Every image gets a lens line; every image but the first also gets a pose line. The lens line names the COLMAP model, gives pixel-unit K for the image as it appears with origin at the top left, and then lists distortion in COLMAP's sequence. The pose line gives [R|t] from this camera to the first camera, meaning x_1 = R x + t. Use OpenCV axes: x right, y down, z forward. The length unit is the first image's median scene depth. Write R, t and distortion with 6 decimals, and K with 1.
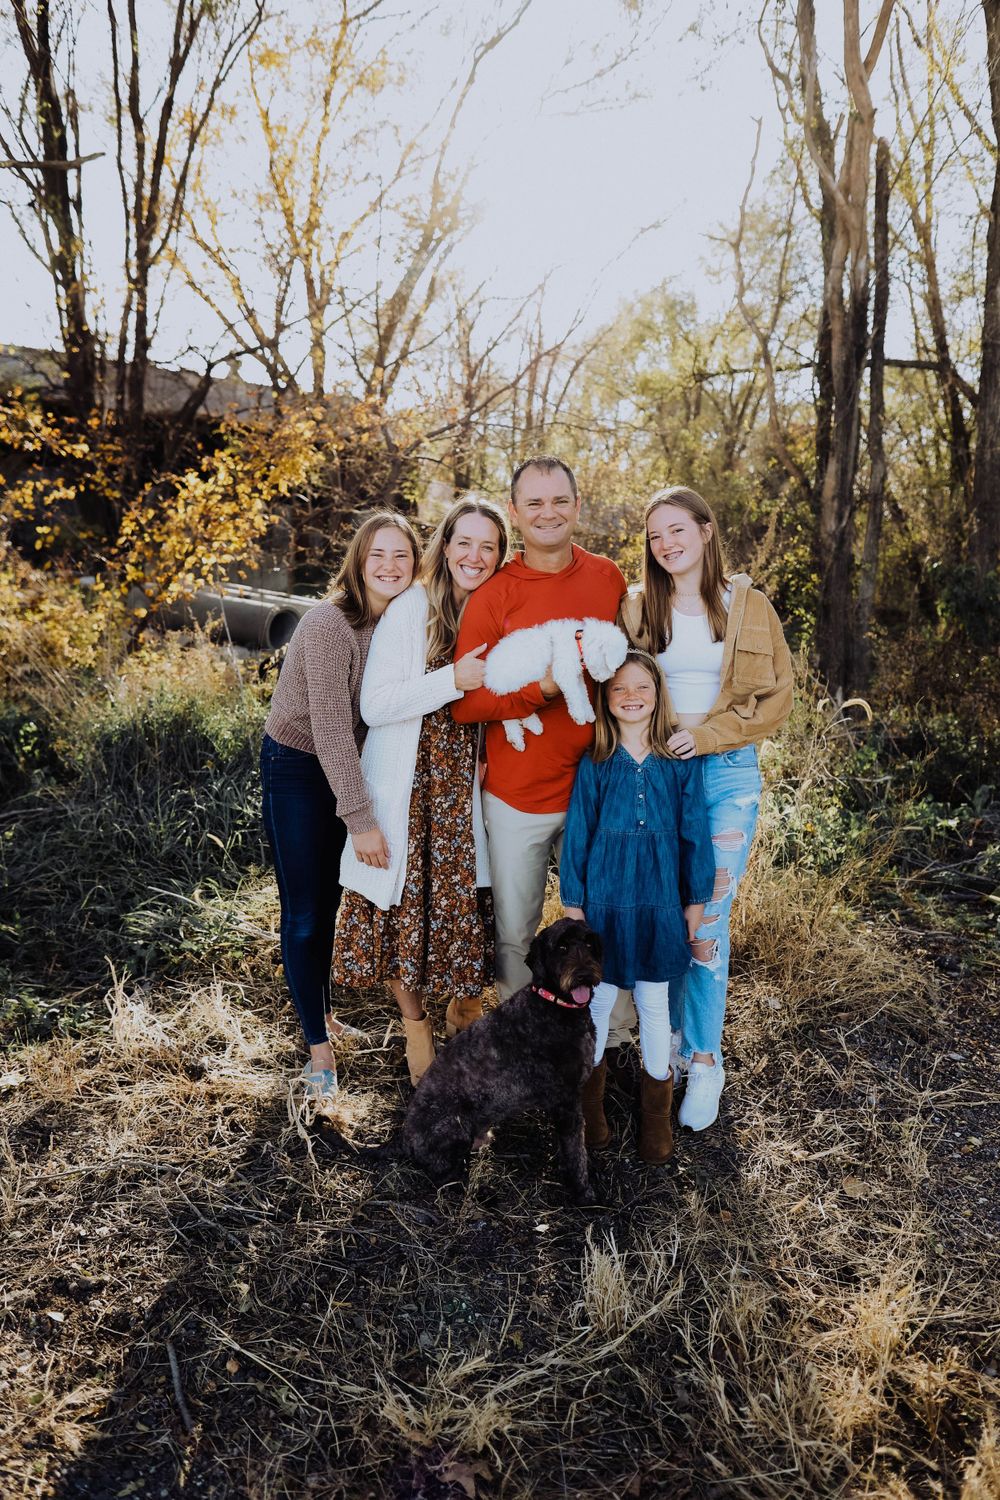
lens RADIAL K [[1063.0, 0, 496.5], [0, 1063.0, 758.2], [0, 0, 1]] dist [0.043725, -0.004308]
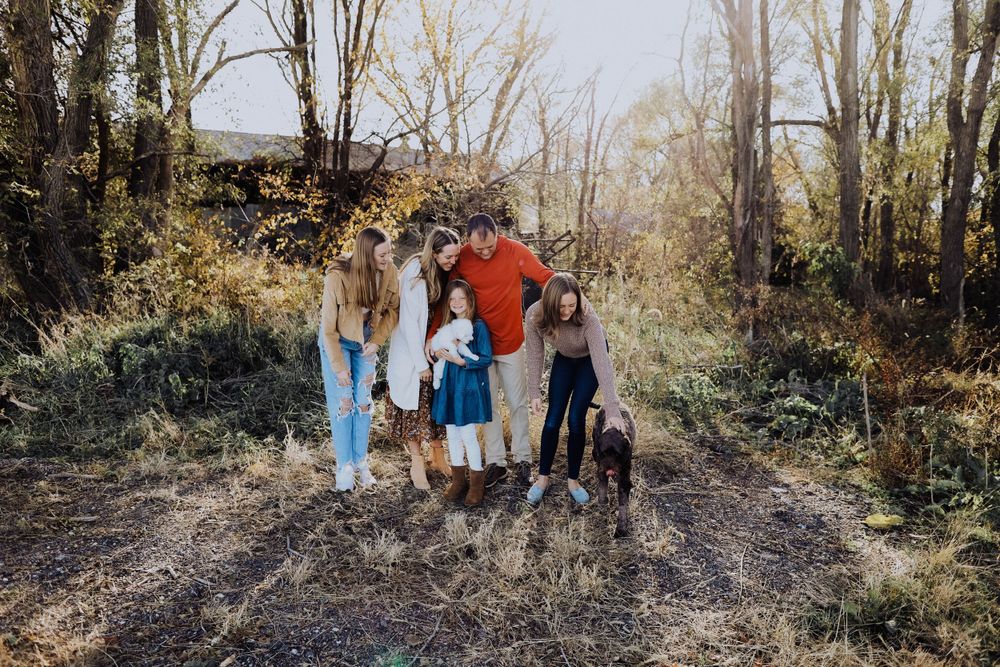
lens RADIAL K [[708.6, 0, 502.6], [0, 708.6, 331.7], [0, 0, 1]] dist [0.043725, -0.004308]
pose [[0.993258, -0.016383, -0.114758, 0.070290], [0.007899, 0.997227, -0.073997, 0.028229], [0.115652, 0.072591, 0.990634, -0.118728]]
